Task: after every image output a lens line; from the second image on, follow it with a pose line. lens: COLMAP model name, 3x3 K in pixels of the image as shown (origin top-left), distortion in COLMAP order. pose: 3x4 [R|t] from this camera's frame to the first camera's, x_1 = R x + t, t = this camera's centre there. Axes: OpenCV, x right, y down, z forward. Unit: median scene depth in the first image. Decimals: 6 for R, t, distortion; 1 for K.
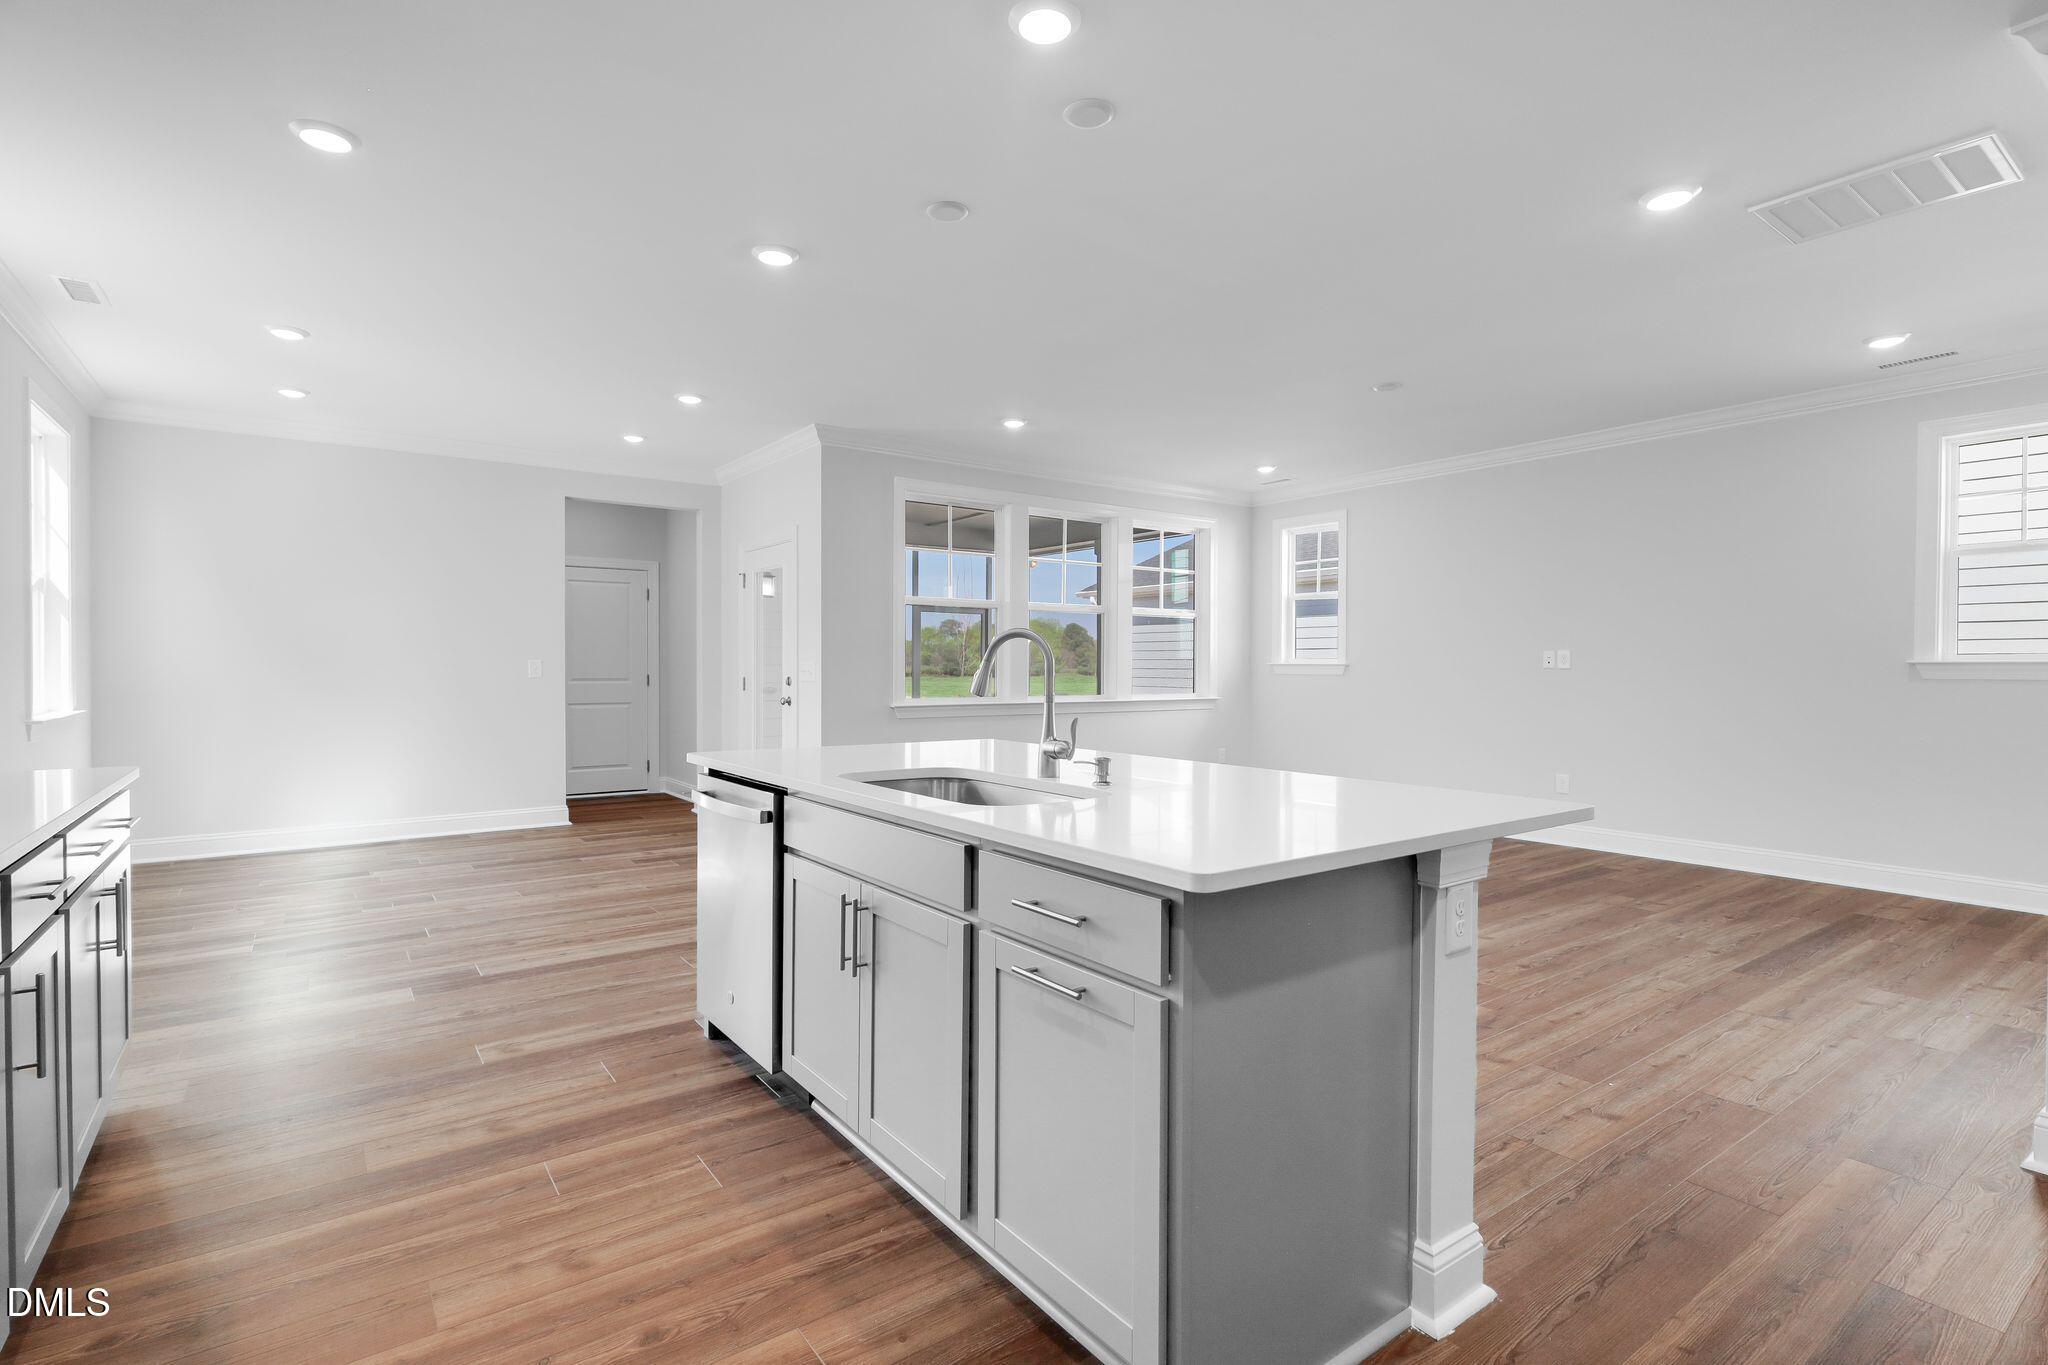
lens RADIAL K [[981.1, 0, 1023.0], [0, 981.1, 636.7], [0, 0, 1]] dist [-0.001660, -0.000899]
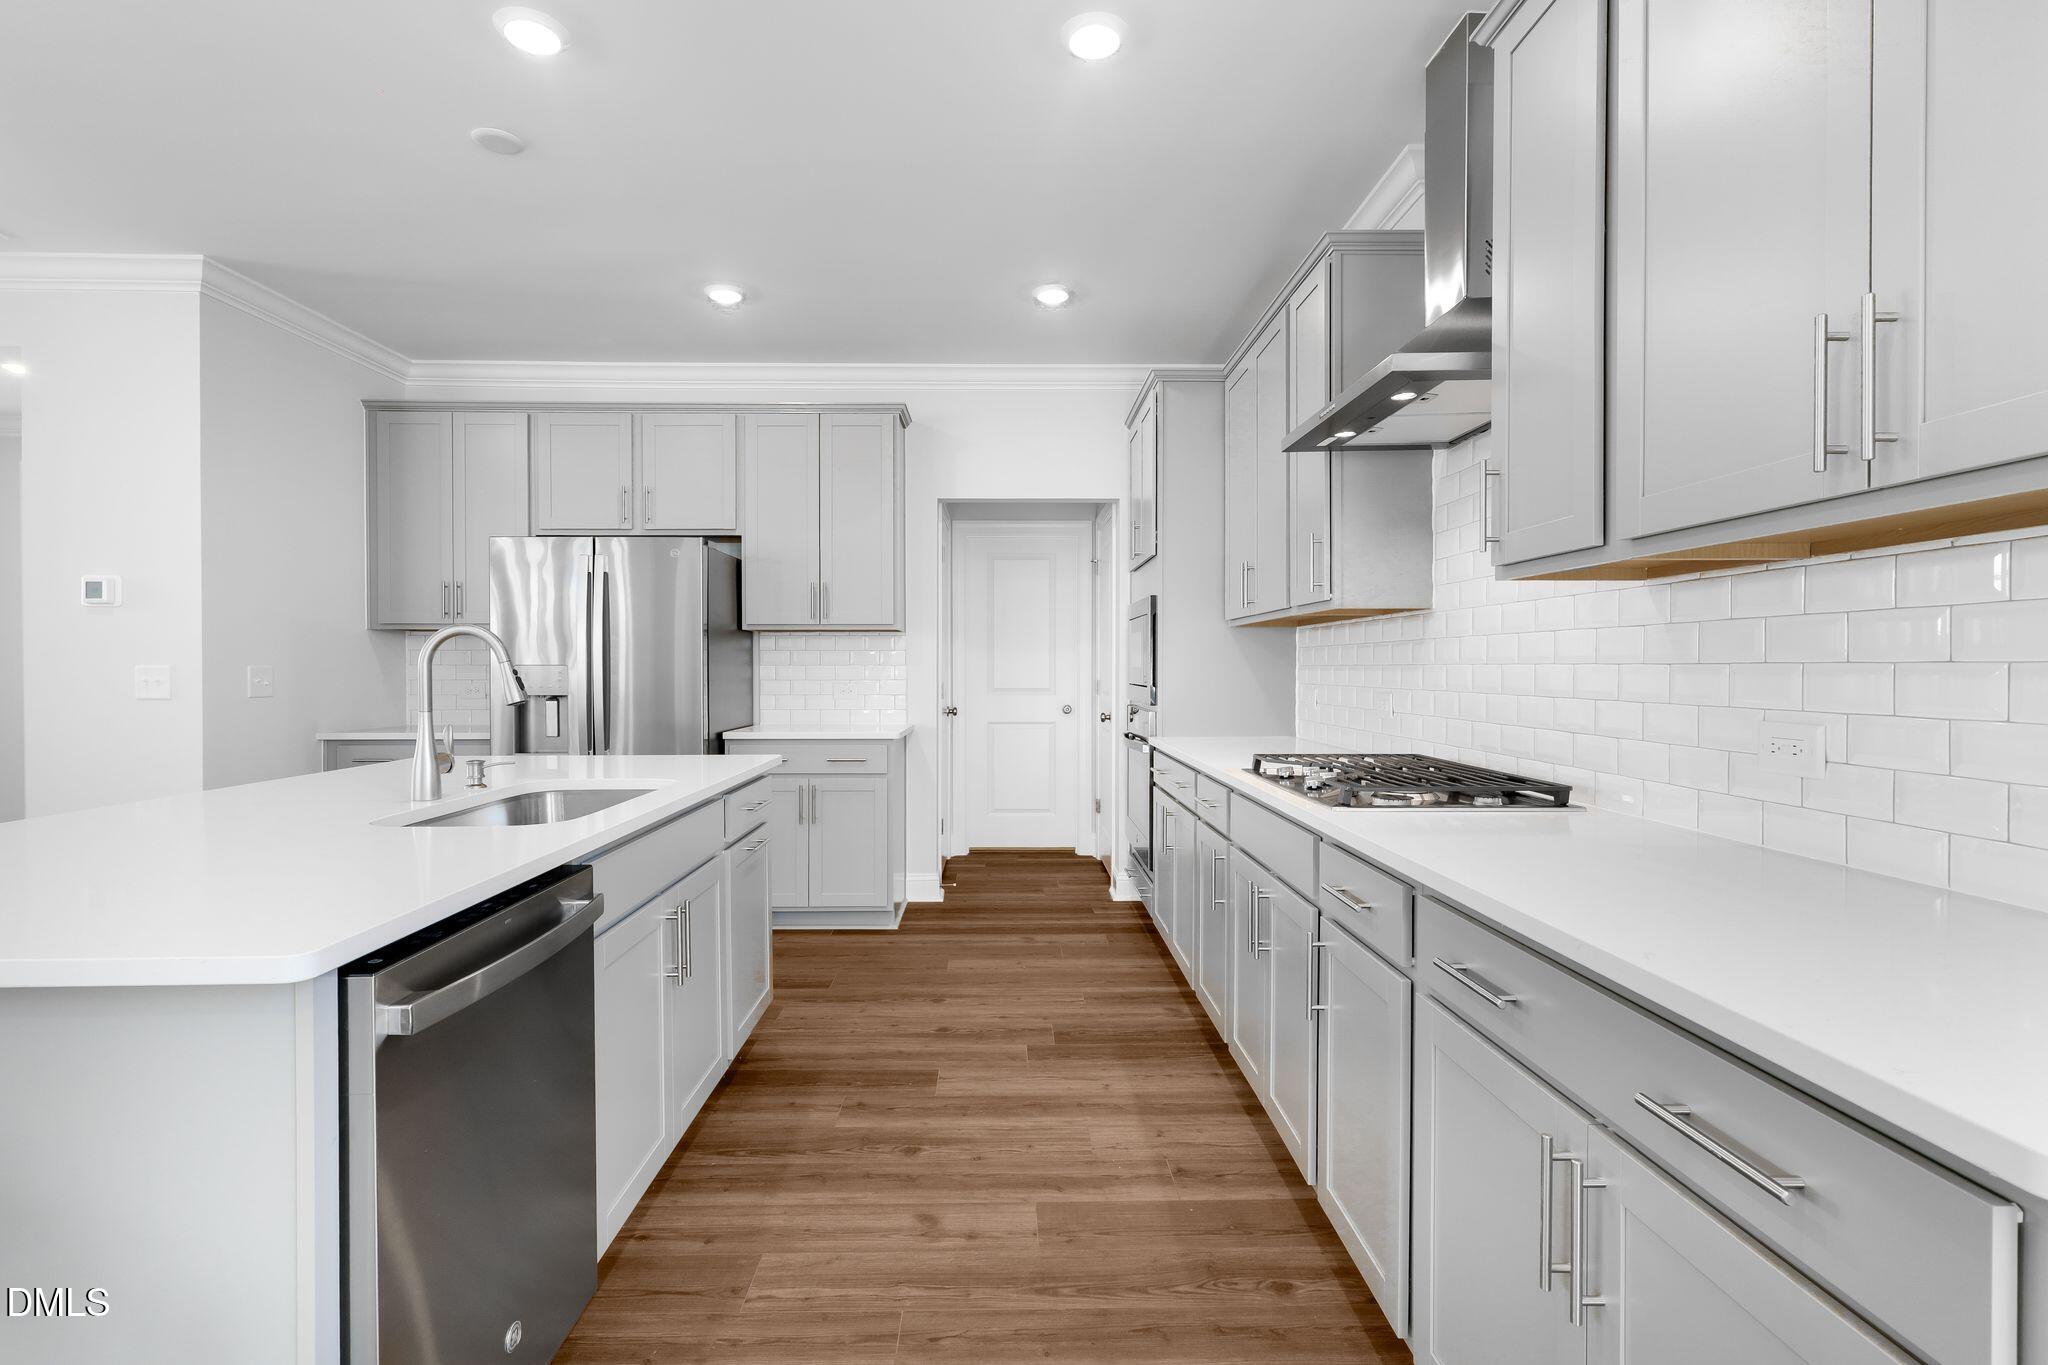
lens RADIAL K [[958.4, 0, 1022.1], [0, 958.4, 676.6], [0, 0, 1]] dist [0.001018, 0.000947]
pose [[-0.824664, -0.010488, 0.565526, -0.551737], [-0.024820, 0.999536, -0.017655, 0.017534], [-0.565079, -0.028596, -0.824541, 0.886124]]
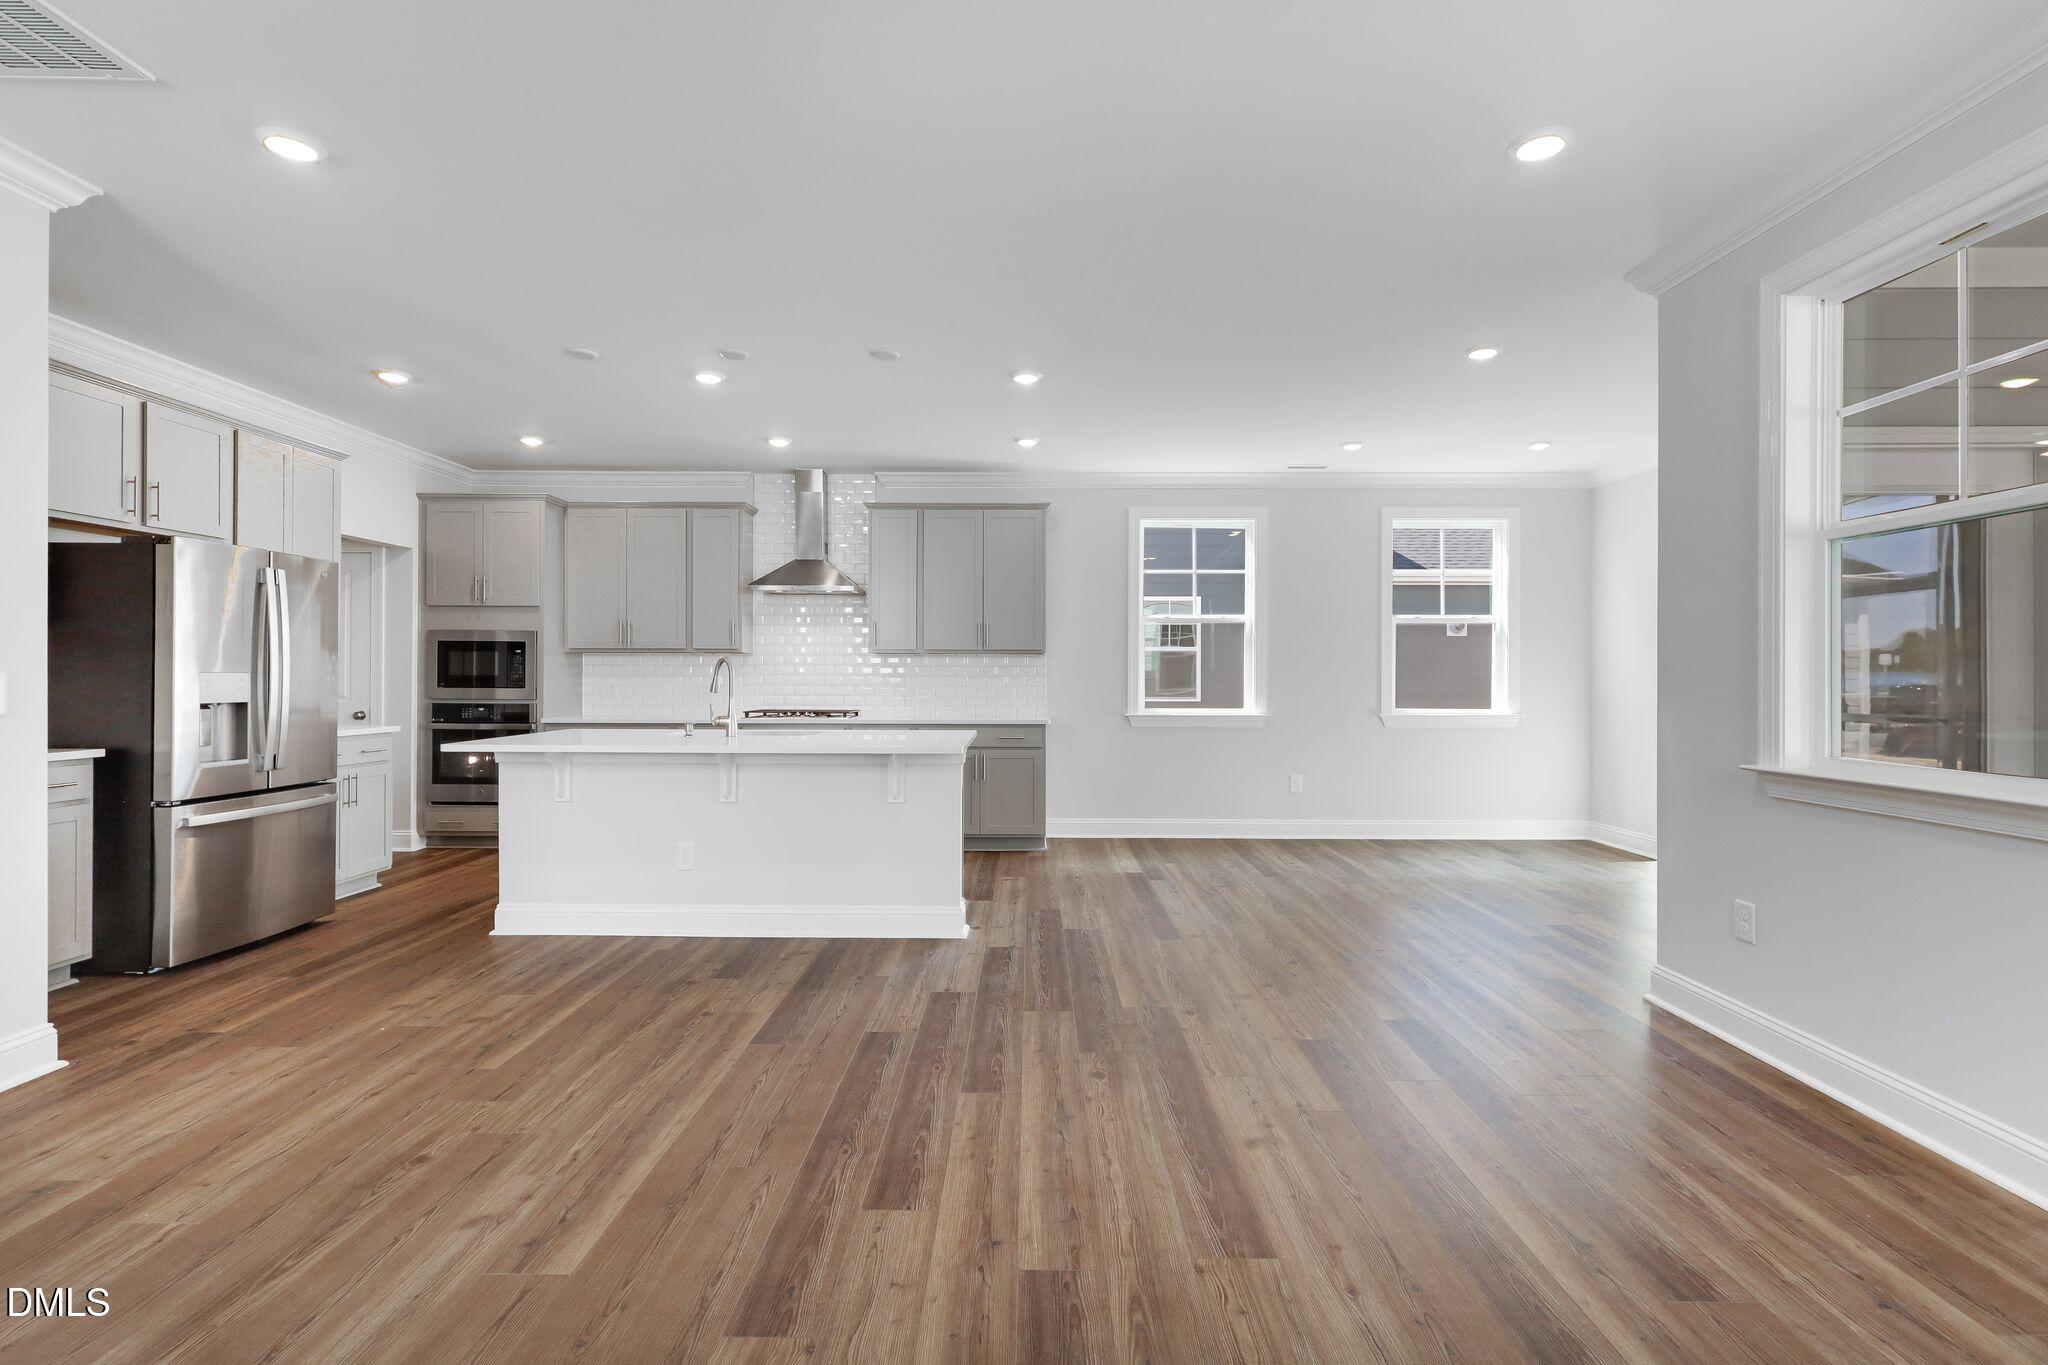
lens RADIAL K [[958.4, 0, 1022.1], [0, 958.4, 676.6], [0, 0, 1]] dist [0.001018, 0.000947]
pose [[-0.594513, -0.007270, -0.804053, 0.742954], [0.022354, 0.999423, -0.025565, 0.047563], [0.803775, -0.033173, -0.594008, 1.609127]]
